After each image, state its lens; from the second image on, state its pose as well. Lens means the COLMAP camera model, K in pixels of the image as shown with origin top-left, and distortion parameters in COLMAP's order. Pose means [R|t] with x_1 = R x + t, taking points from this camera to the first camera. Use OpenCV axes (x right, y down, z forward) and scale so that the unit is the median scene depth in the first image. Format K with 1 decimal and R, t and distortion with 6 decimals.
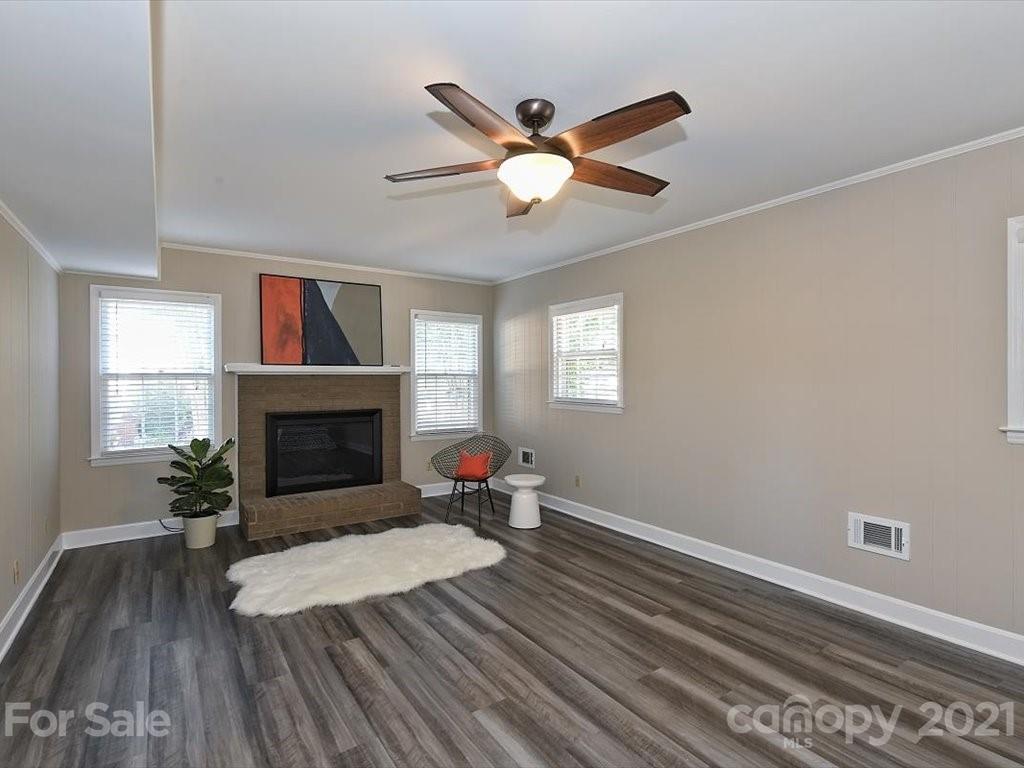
lens RADIAL K [[529.5, 0, 512.0], [0, 529.5, 384.0], [0, 0, 1]] dist [0.000365, -0.000290]
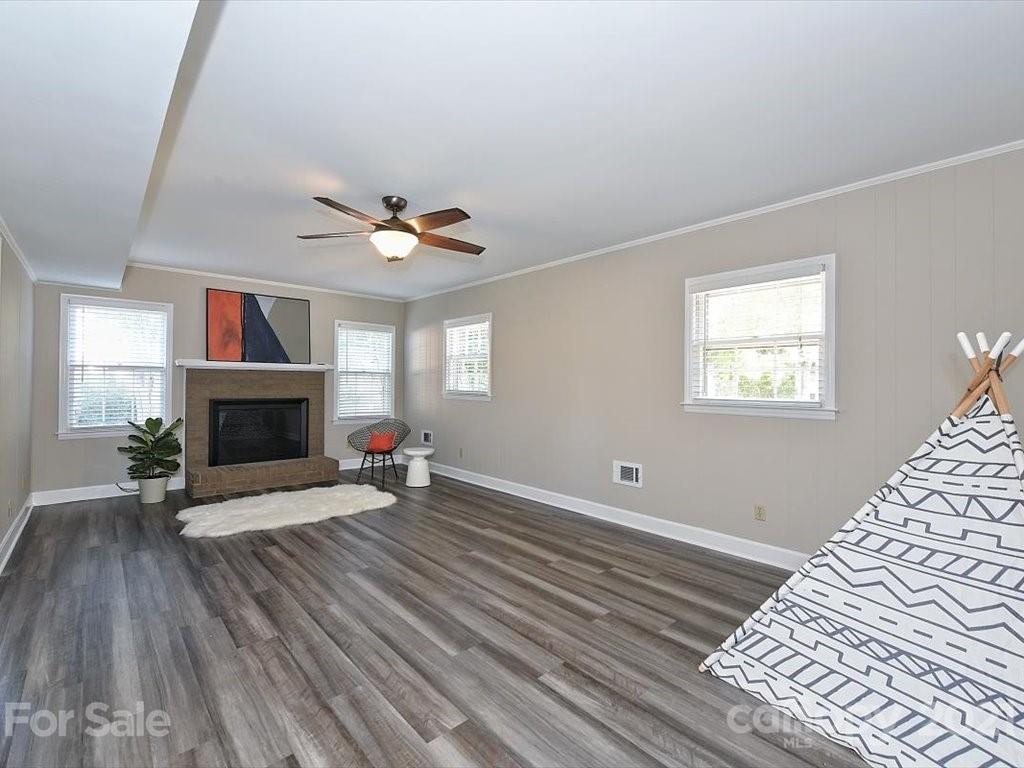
lens RADIAL K [[476.2, 0, 513.6], [0, 476.2, 380.9], [0, 0, 1]] dist [-0.002023, -0.000796]
pose [[0.990821, 0.012050, 0.134640, 0.111376], [-0.010111, 0.999835, -0.015075, 0.024003], [-0.134800, 0.013575, 0.990780, -0.248498]]
